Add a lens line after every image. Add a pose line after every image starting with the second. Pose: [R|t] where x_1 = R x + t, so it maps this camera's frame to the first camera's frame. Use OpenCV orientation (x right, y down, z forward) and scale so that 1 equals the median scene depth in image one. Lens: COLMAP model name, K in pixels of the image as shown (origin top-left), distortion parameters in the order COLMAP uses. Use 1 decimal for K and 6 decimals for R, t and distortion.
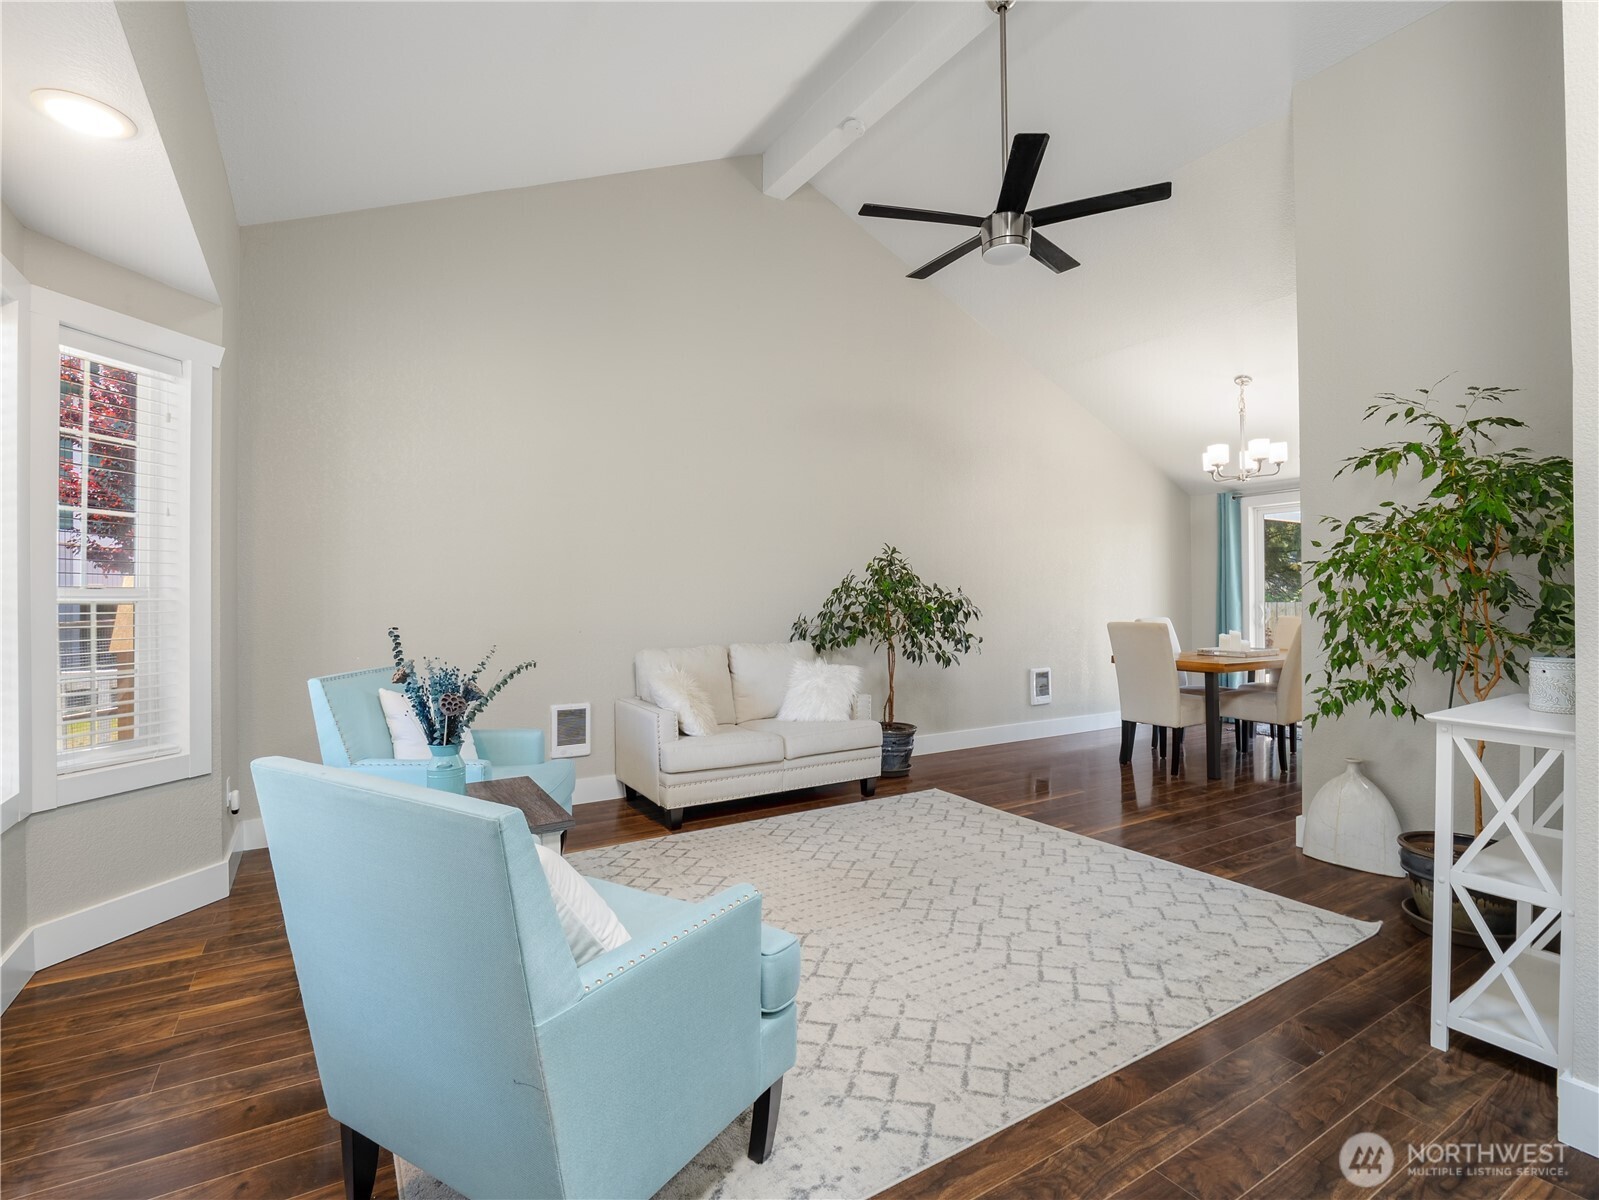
lens RADIAL K [[773.9, 0, 800.3], [0, 773.9, 591.8], [0, 0, 1]] dist [-0.015539, 0.000642]
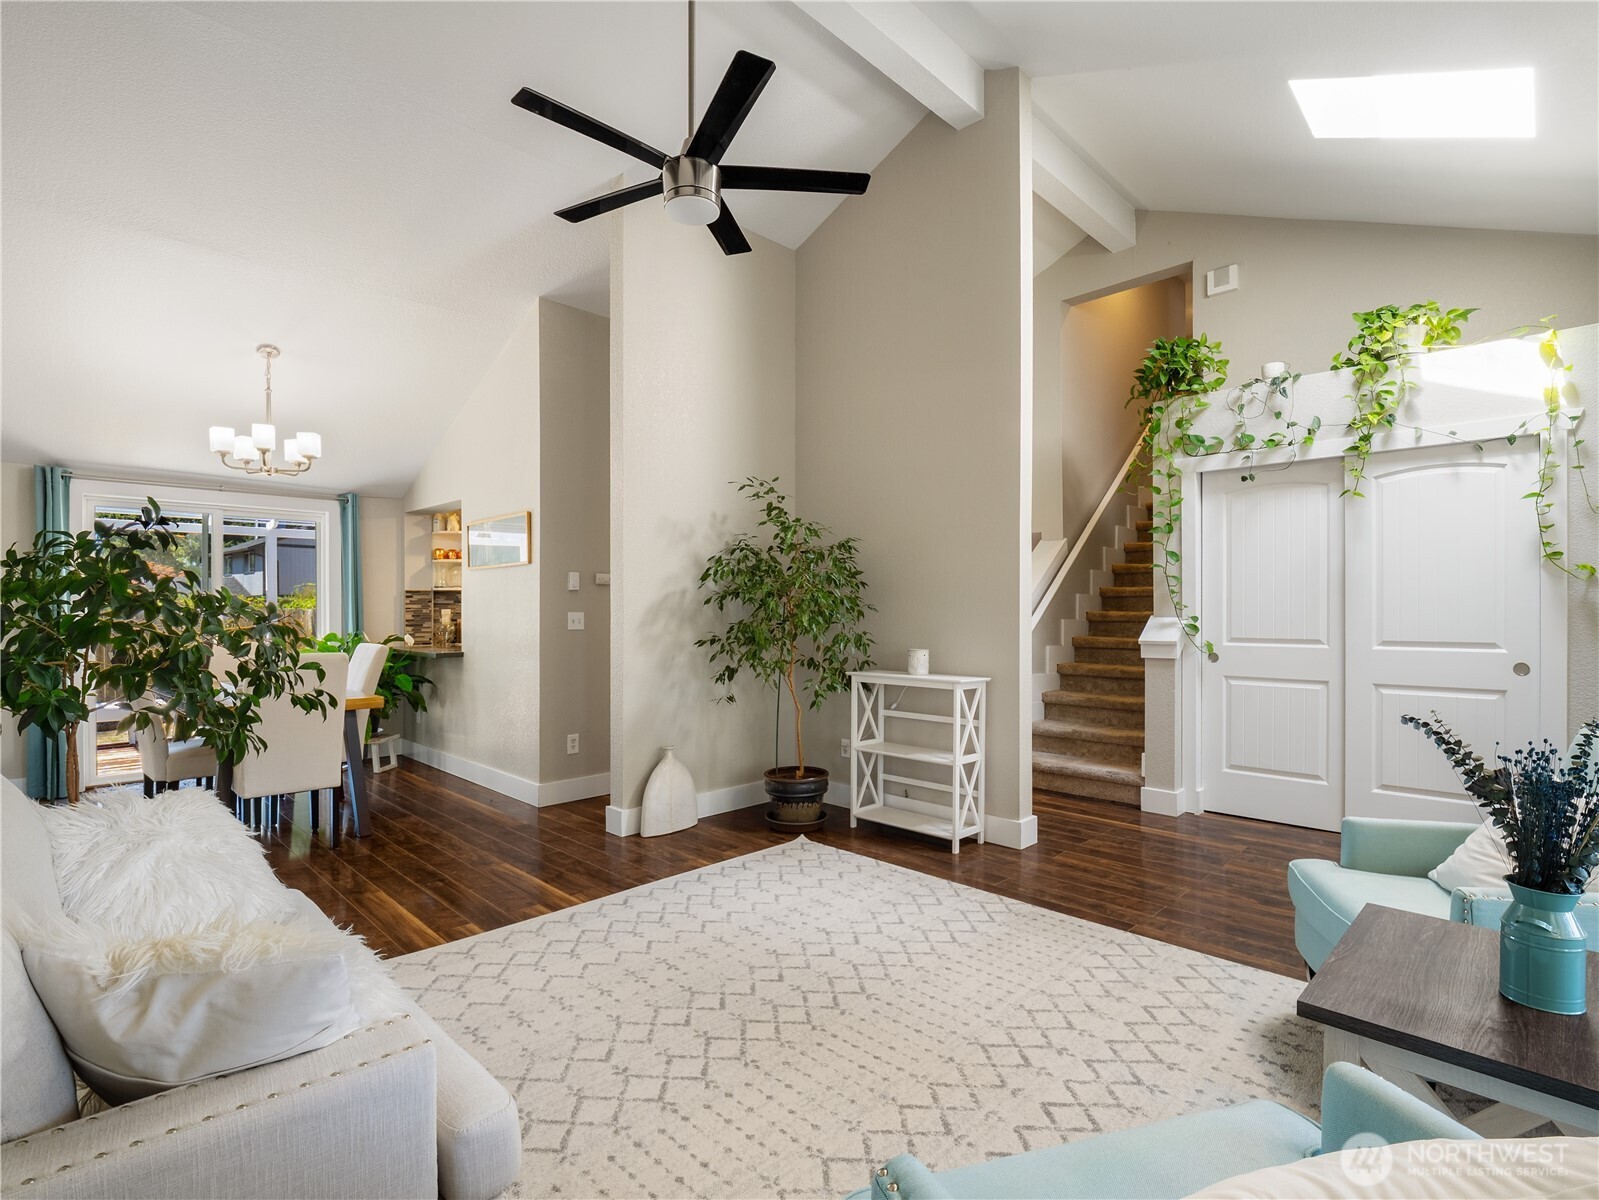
lens RADIAL K [[773.9, 0, 796.4], [0, 773.9, 609.5], [0, 0, 1]] dist [-0.015539, 0.000642]
pose [[-0.235225, 0.007033, 0.971916, -0.592427], [-0.006052, 0.999944, -0.008701, 0.001393], [-0.971922, -0.007929, -0.235169, 1.131009]]
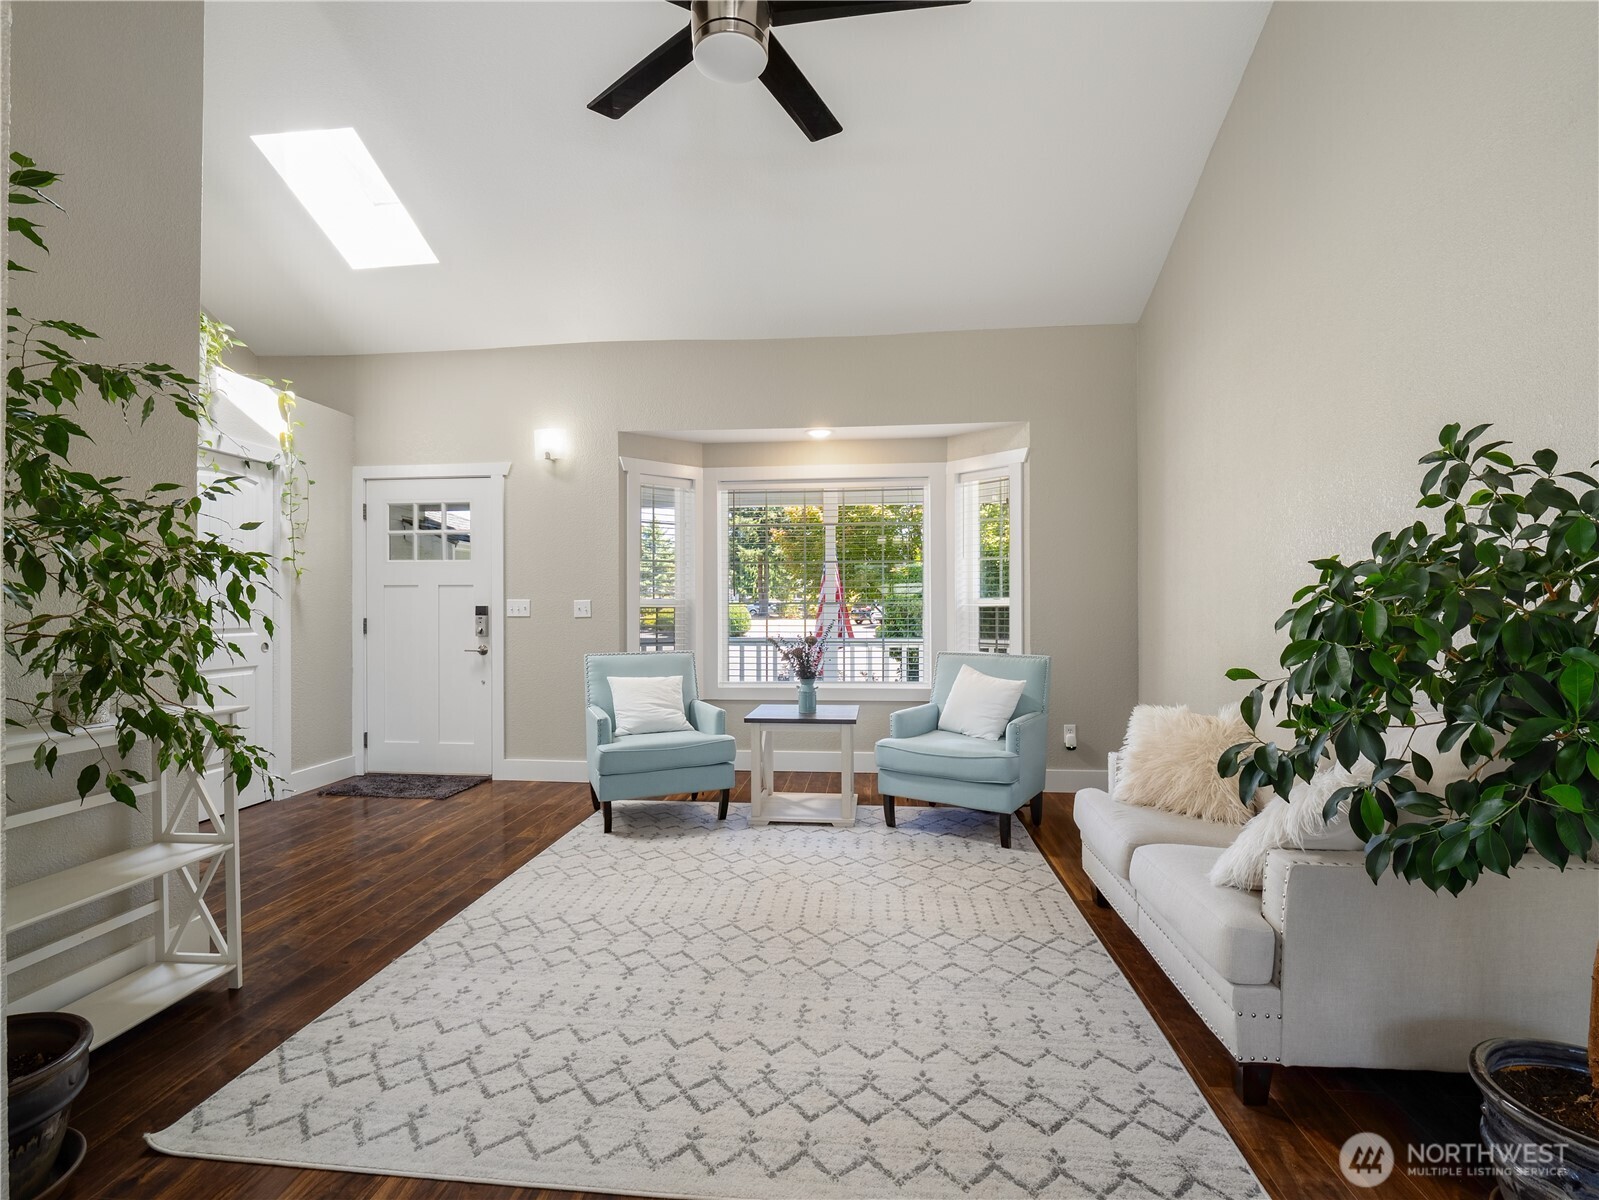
lens RADIAL K [[773.9, 0, 793.0], [0, 773.9, 605.0], [0, 0, 1]] dist [-0.015539, 0.000642]
pose [[-0.610201, 0.005229, -0.792230, 0.763615], [0.010679, 0.999942, -0.001625, 0.006943], [0.792175, -0.009452, -0.610221, 1.478925]]
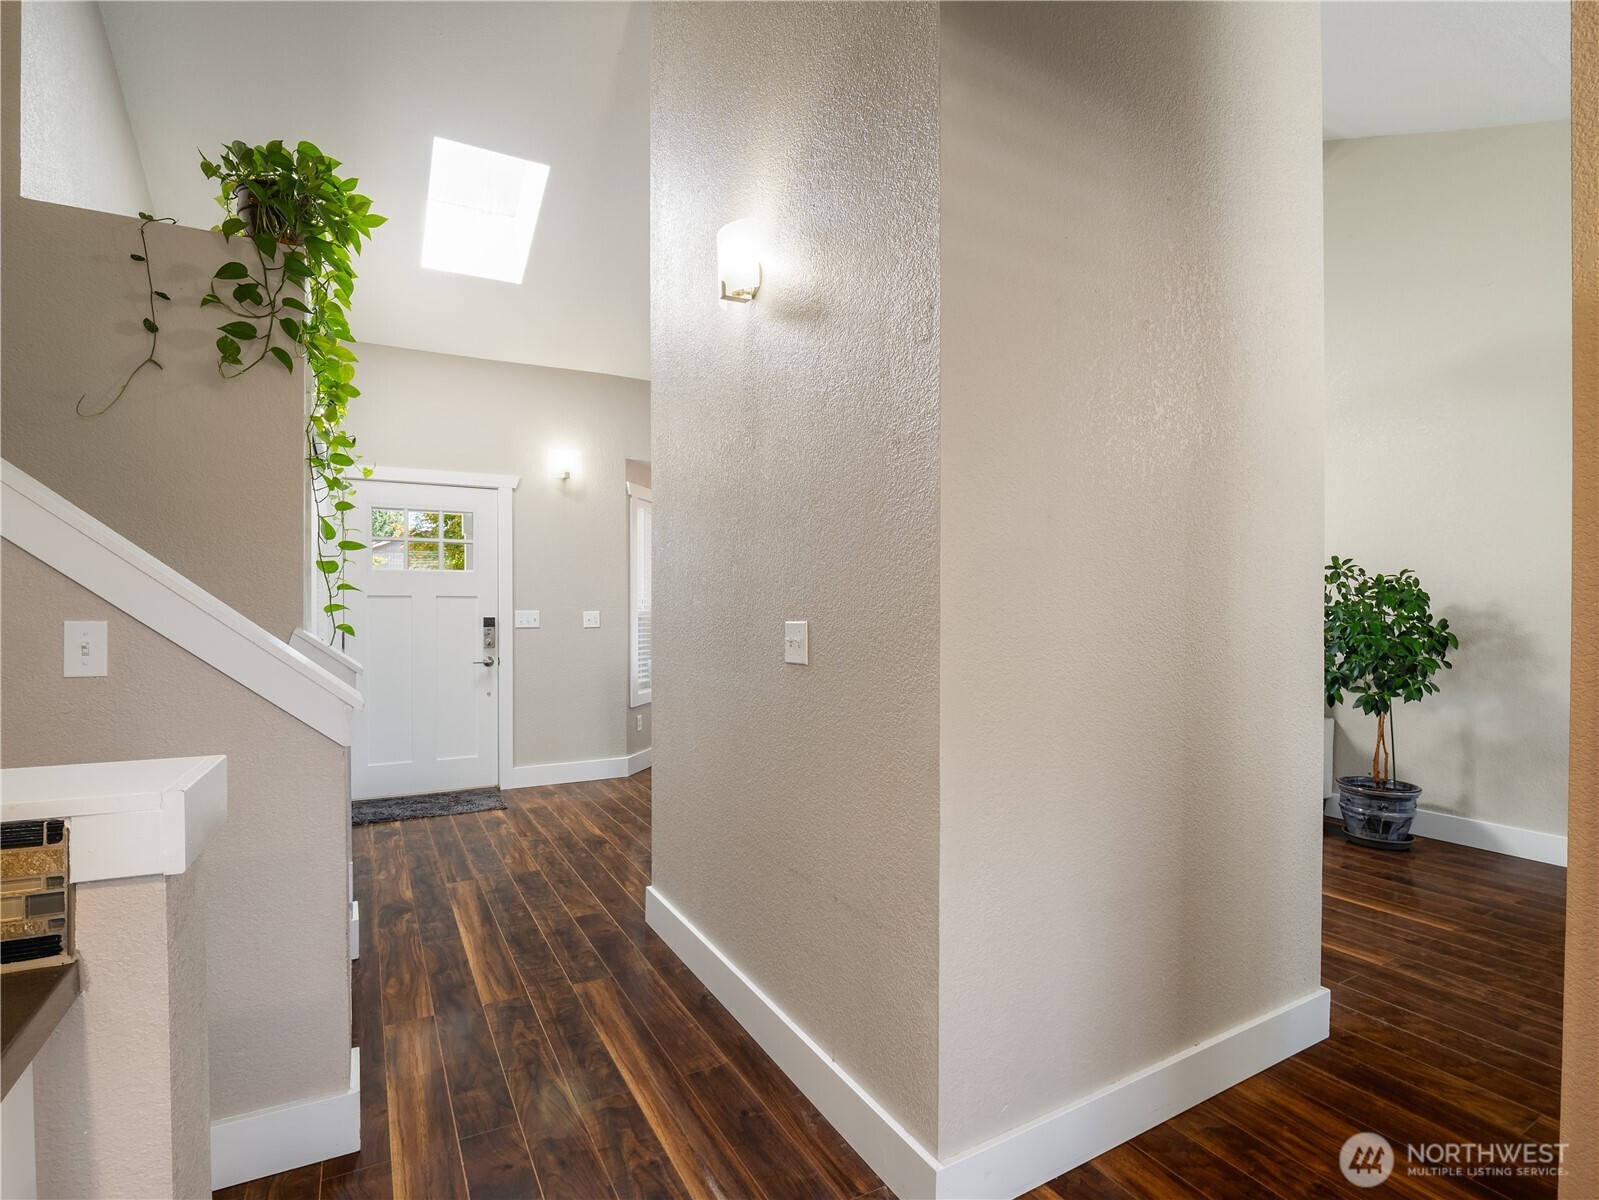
lens RADIAL K [[773.9, 0, 791.6], [0, 773.9, 611.9], [0, 0, 1]] dist [-0.015539, 0.000642]
pose [[-0.045938, 0.011921, -0.998873, 1.465426], [0.007386, 0.999906, 0.011594, -0.026820], [0.998917, -0.006845, -0.046022, 0.682894]]
